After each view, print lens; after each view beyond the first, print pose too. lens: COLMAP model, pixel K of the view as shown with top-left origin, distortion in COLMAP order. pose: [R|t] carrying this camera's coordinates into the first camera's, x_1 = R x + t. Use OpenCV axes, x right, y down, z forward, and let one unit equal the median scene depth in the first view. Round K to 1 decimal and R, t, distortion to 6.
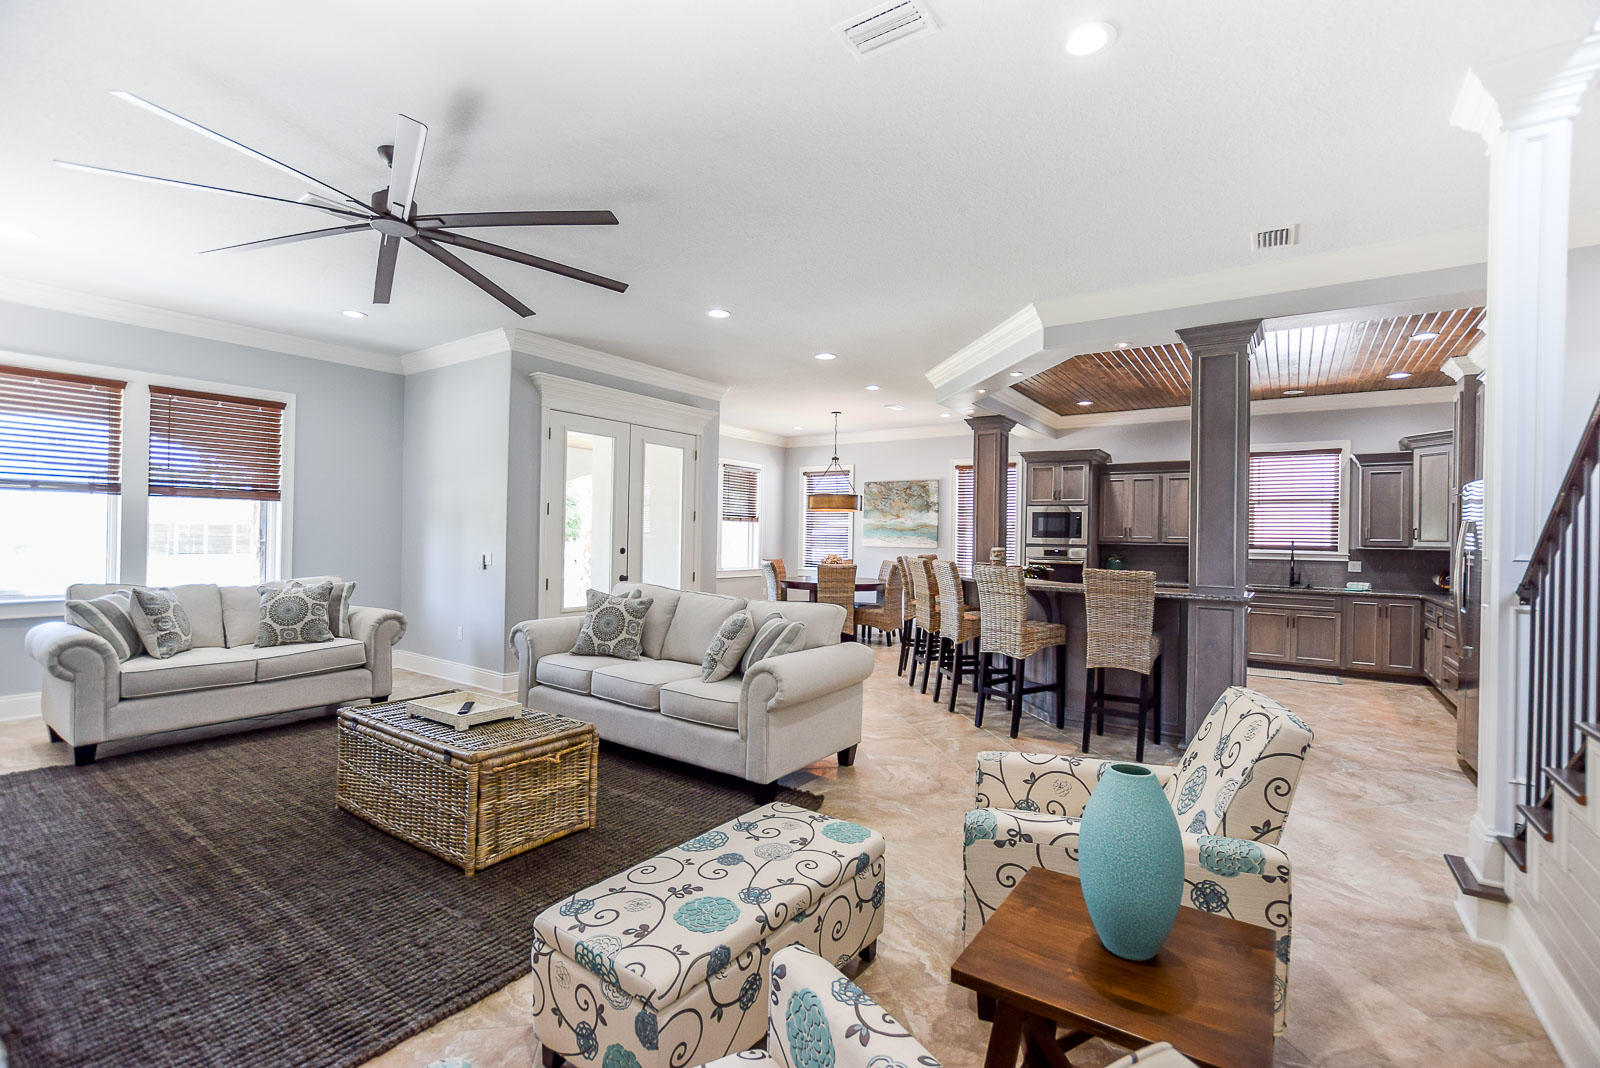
lens RADIAL K [[702.8, 0, 810.9], [0, 702.8, 531.4], [0, 0, 1]] dist [-0.015364, 0.002150]
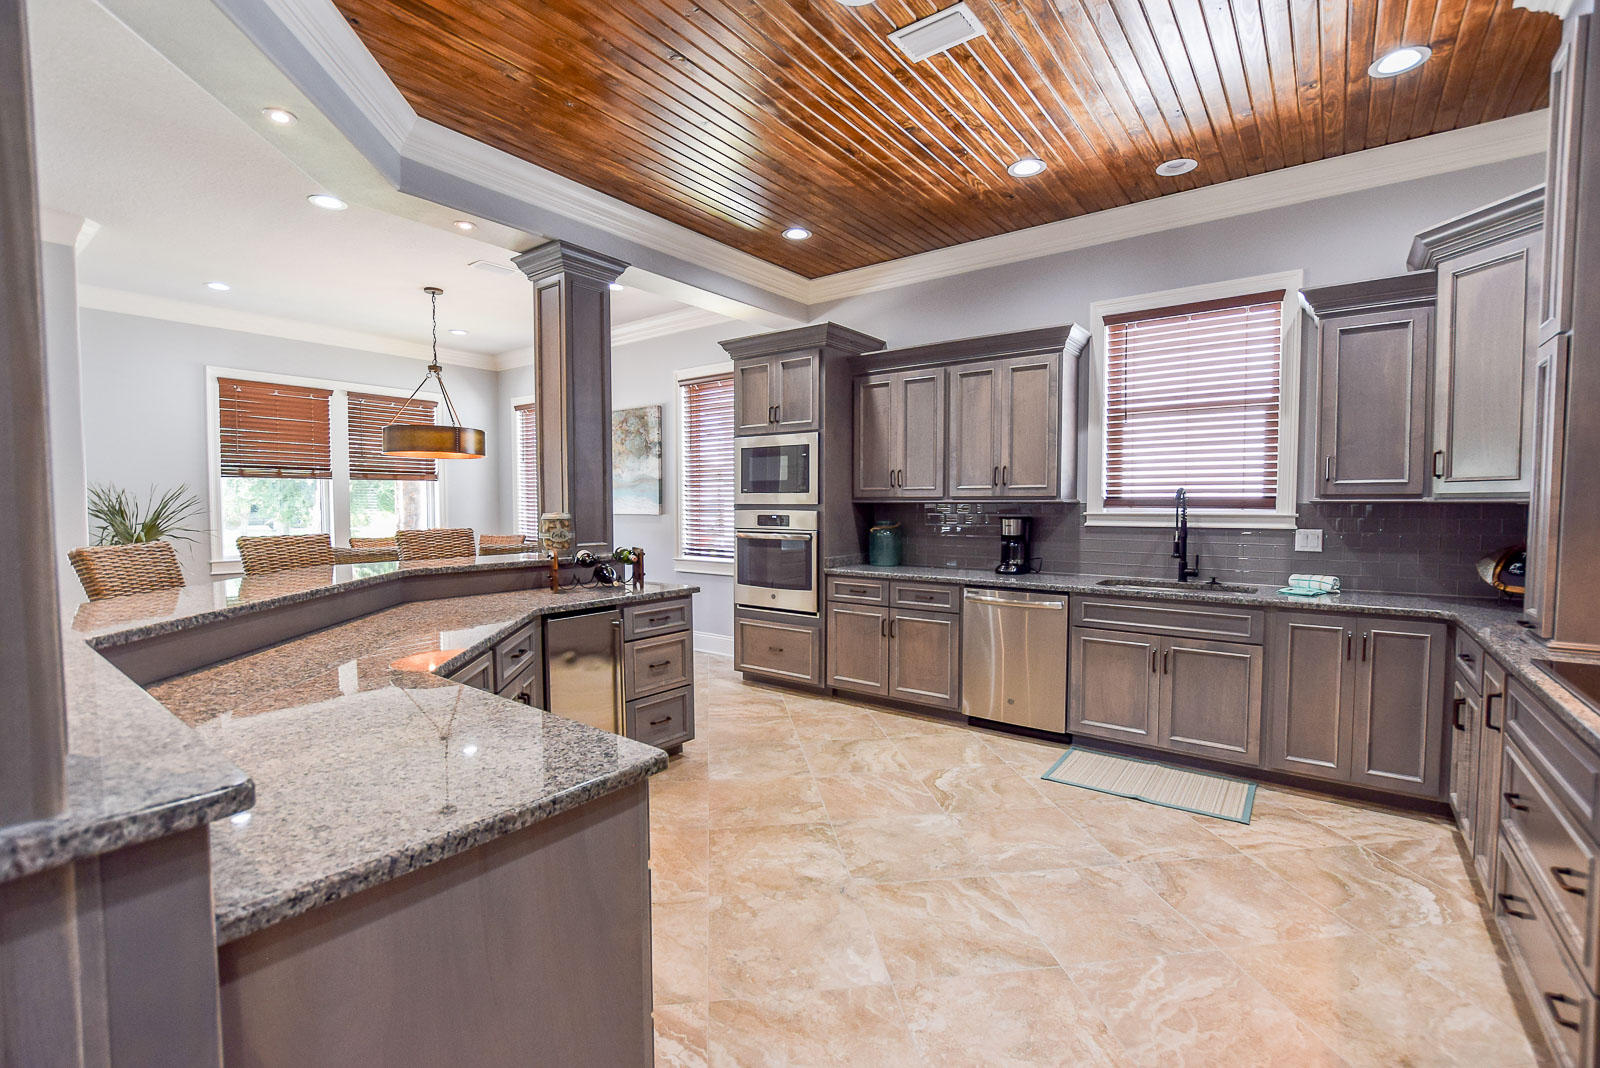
lens RADIAL K [[702.8, 0, 806.4], [0, 702.8, 532.1], [0, 0, 1]] dist [-0.015364, 0.002150]
pose [[0.998822, -0.016788, -0.045524, 0.458889], [0.019022, 0.998613, 0.049089, 0.015085], [0.044637, -0.049897, 0.997756, 0.509824]]
